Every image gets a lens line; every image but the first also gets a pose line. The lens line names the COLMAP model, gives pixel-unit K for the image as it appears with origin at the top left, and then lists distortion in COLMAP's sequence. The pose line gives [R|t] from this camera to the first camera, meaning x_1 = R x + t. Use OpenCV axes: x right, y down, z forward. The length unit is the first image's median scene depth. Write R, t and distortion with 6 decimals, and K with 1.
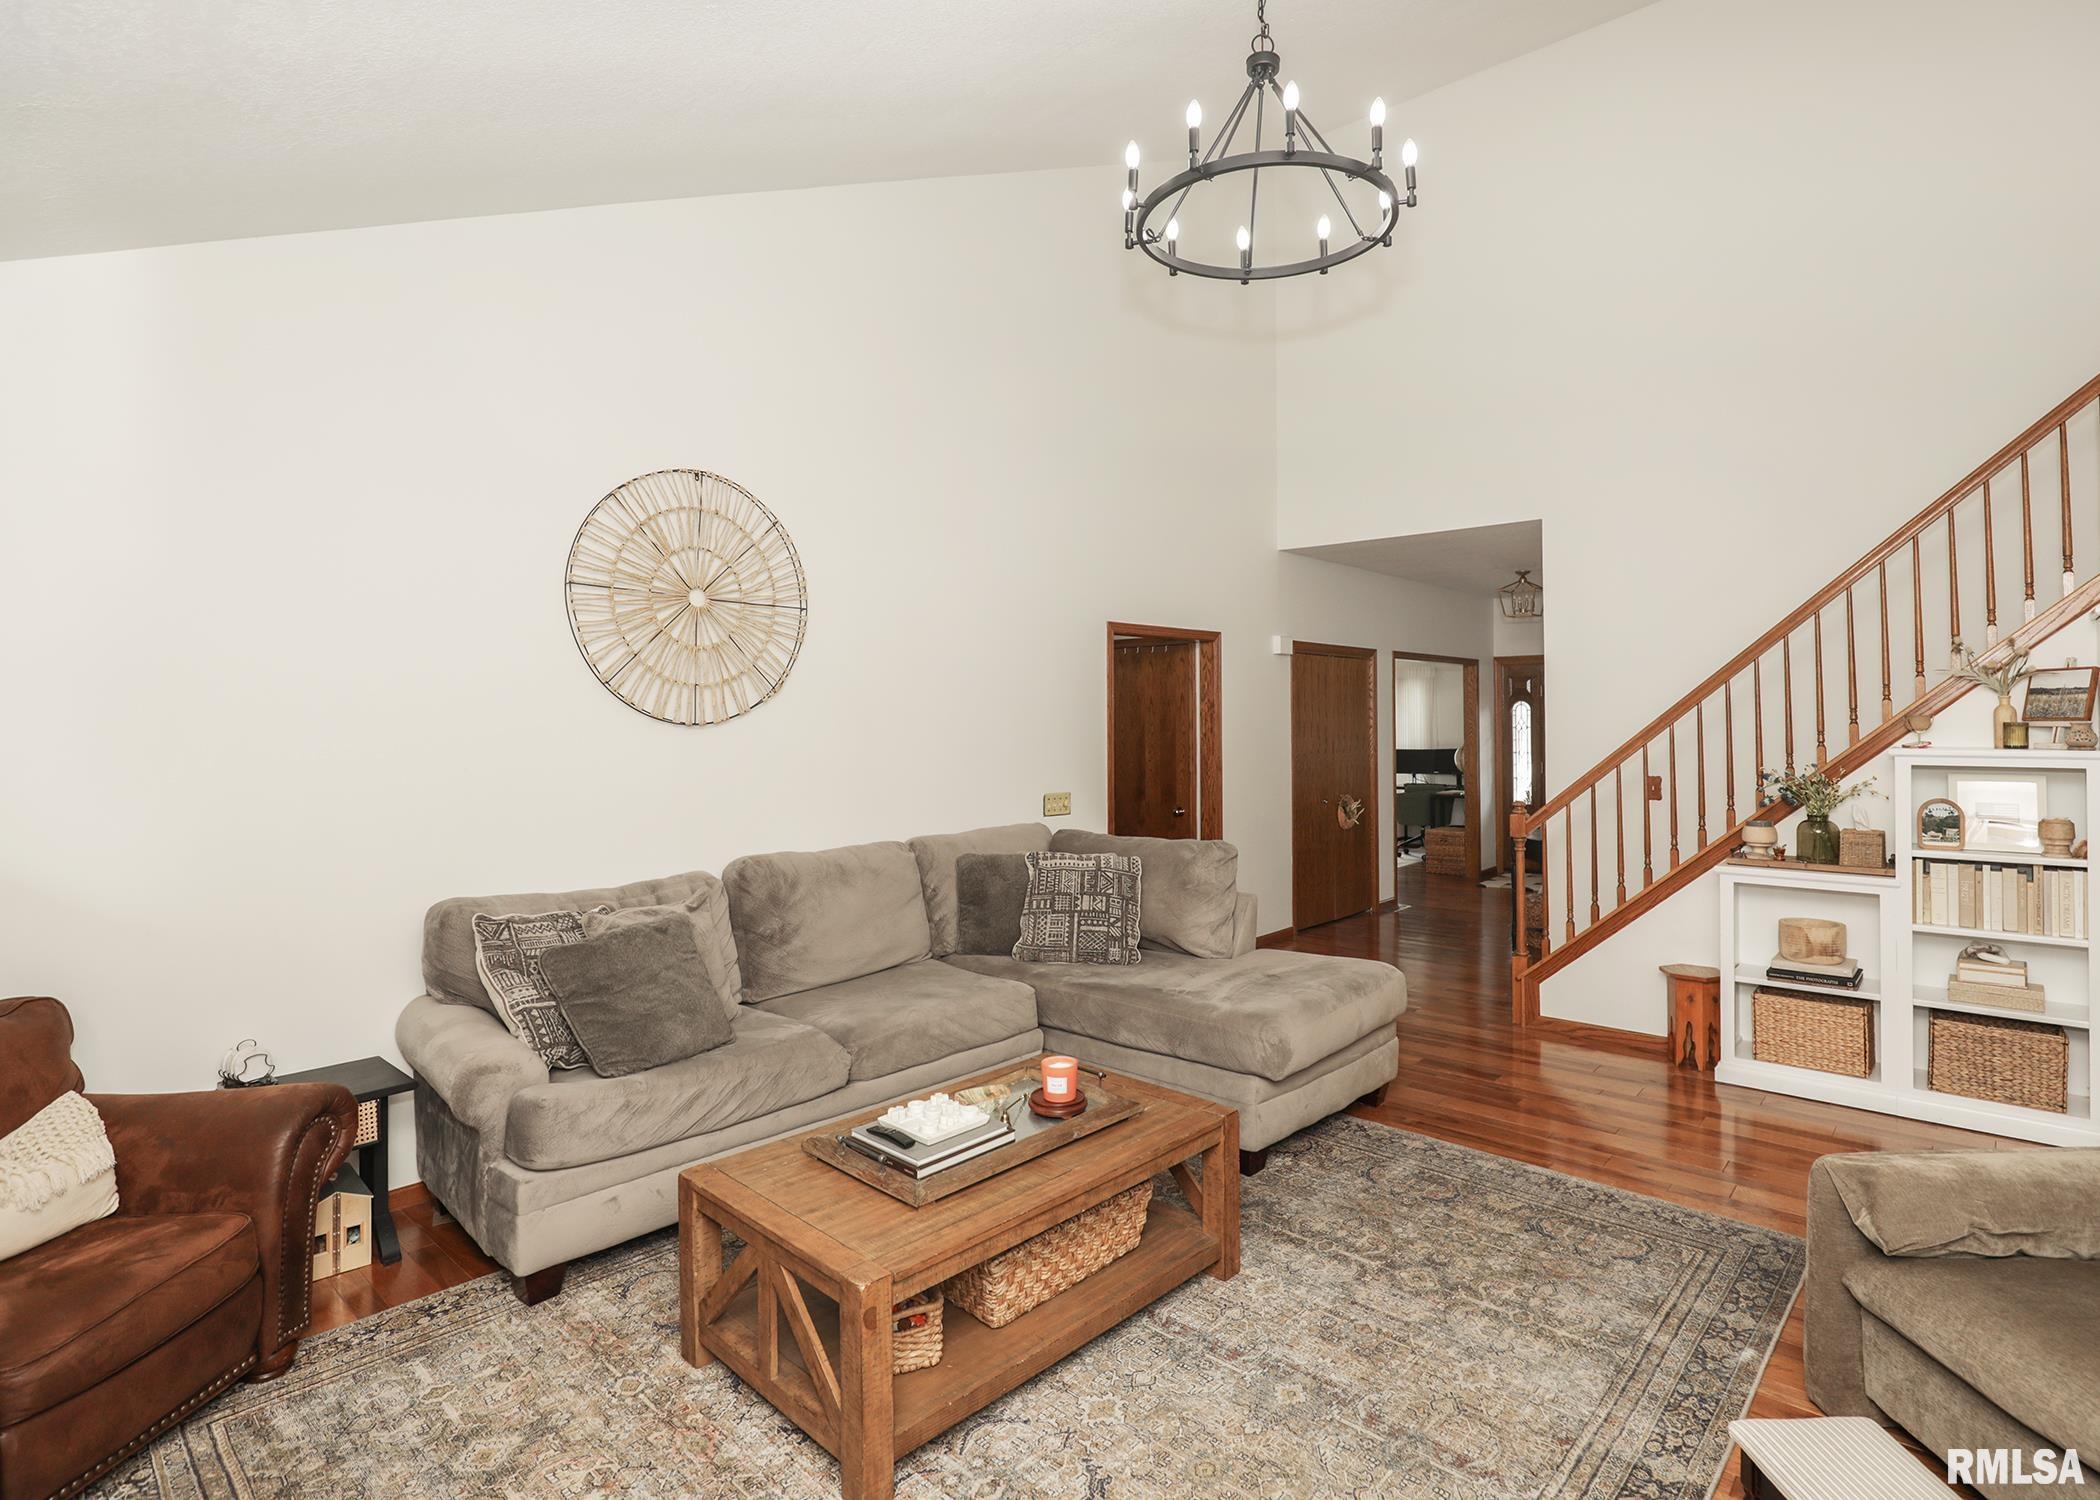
lens RADIAL K [[1050.2, 0, 1055.7], [0, 1050.2, 690.7], [0, 0, 1]] dist [0.000283, -0.007383]
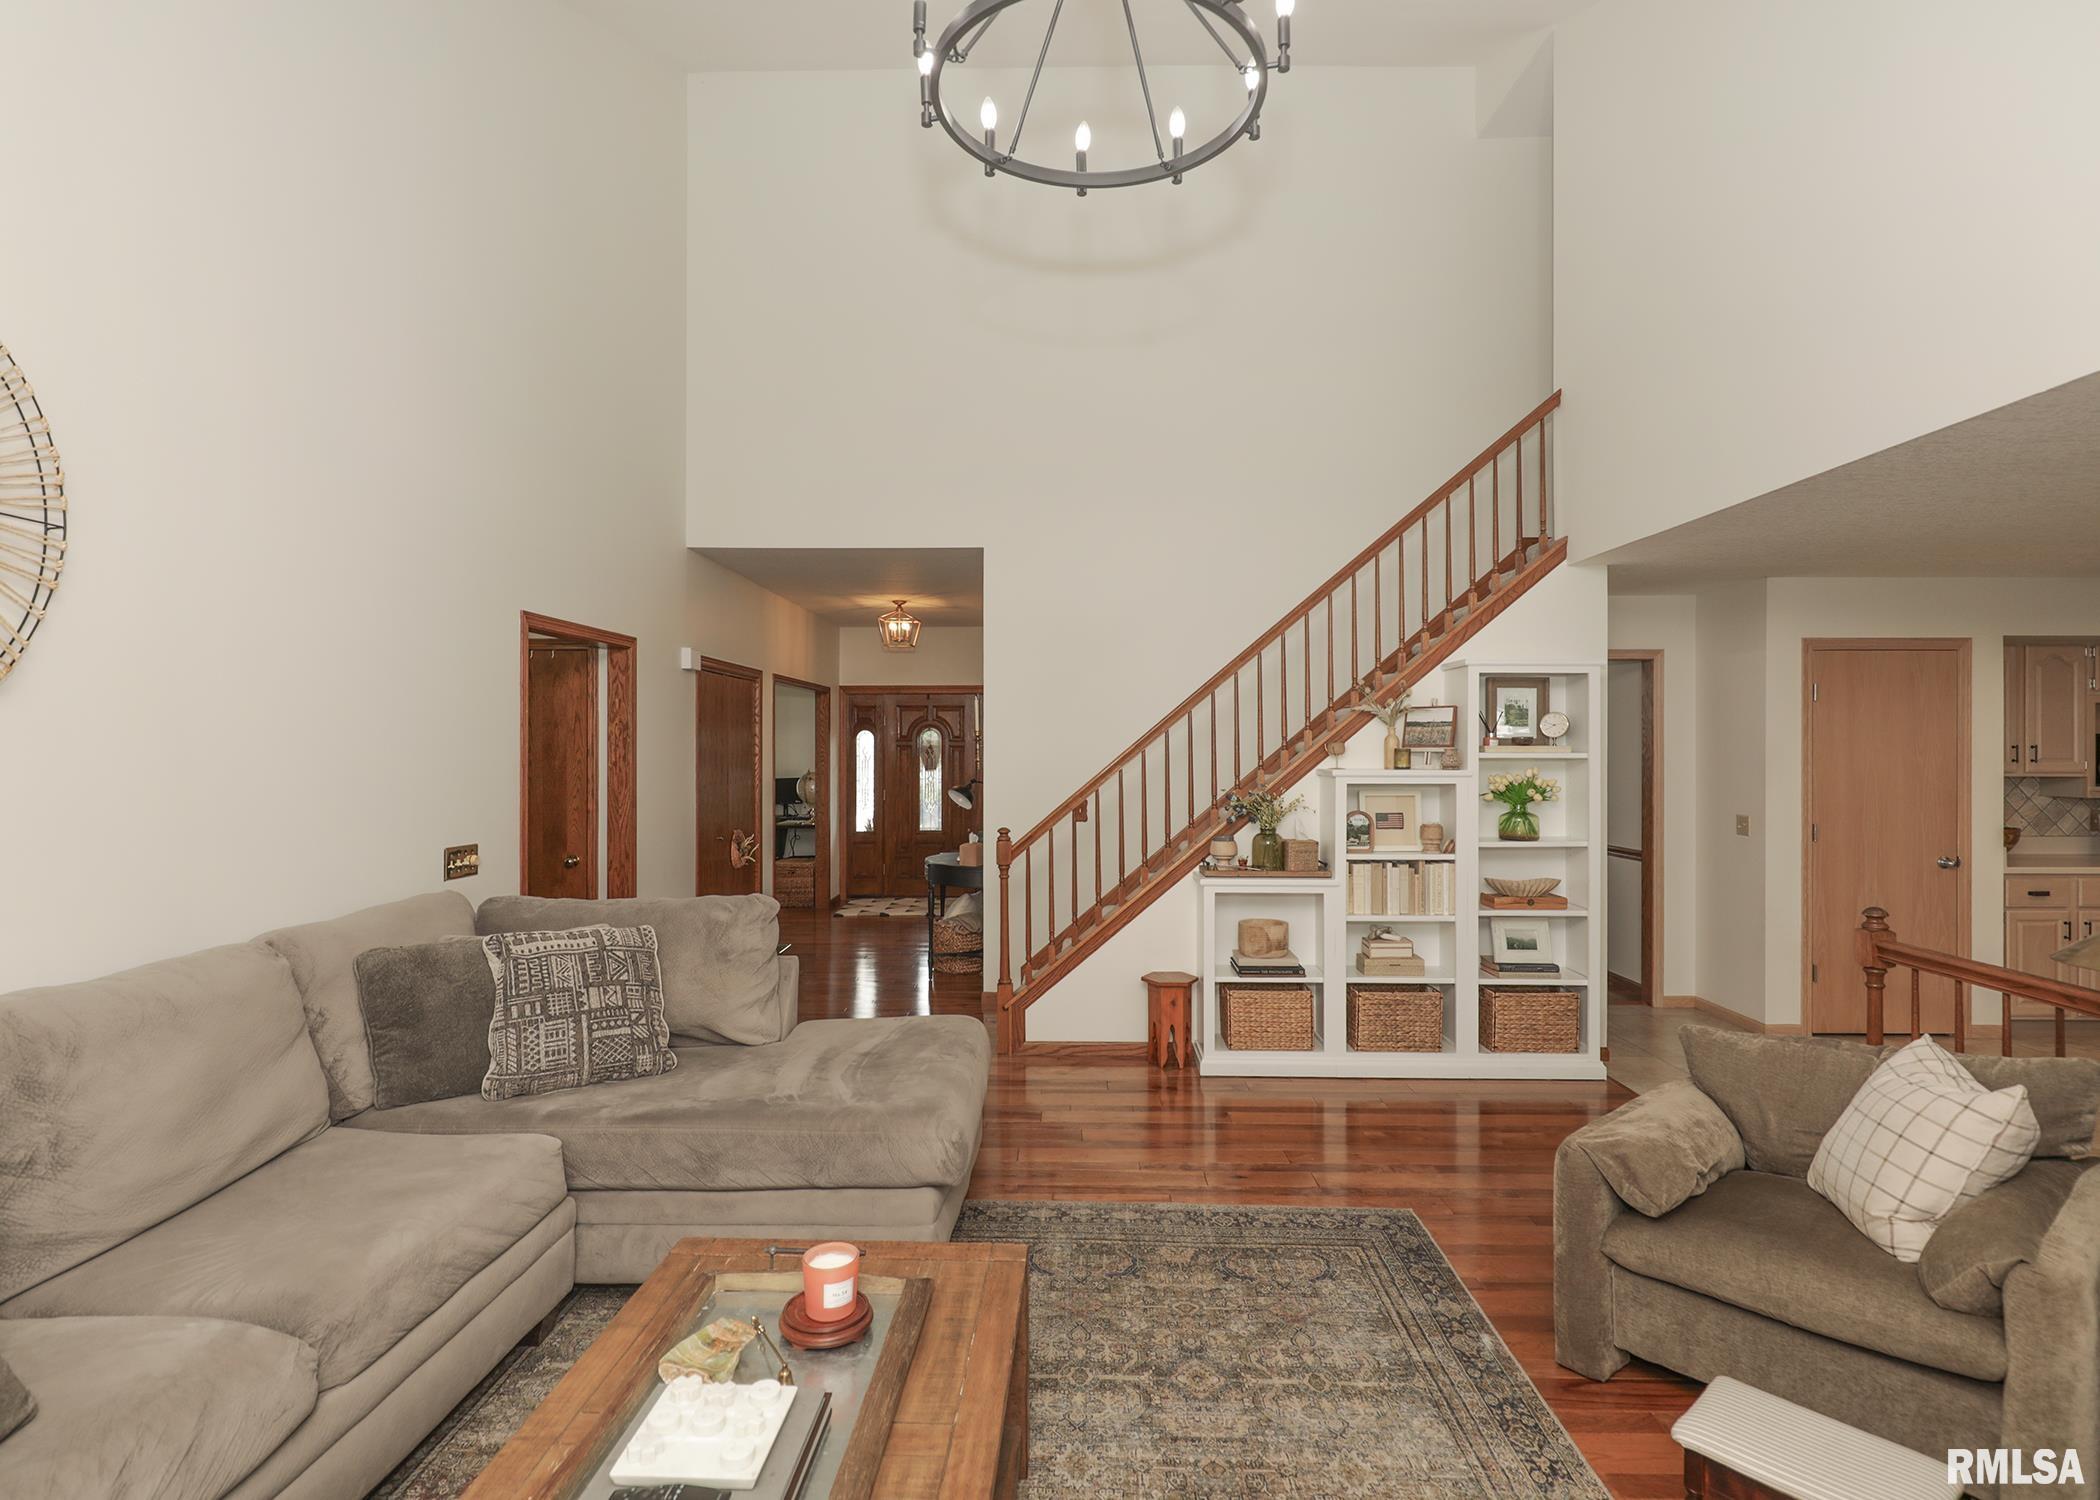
lens RADIAL K [[1050.2, 0, 1027.6], [0, 1050.2, 742.6], [0, 0, 1]] dist [0.000283, -0.007383]
pose [[0.762812, 0.007981, 0.646571, -0.225102], [-0.020795, 0.999709, 0.012194, 0.015519], [-0.646285, -0.022748, 0.762757, 0.295073]]
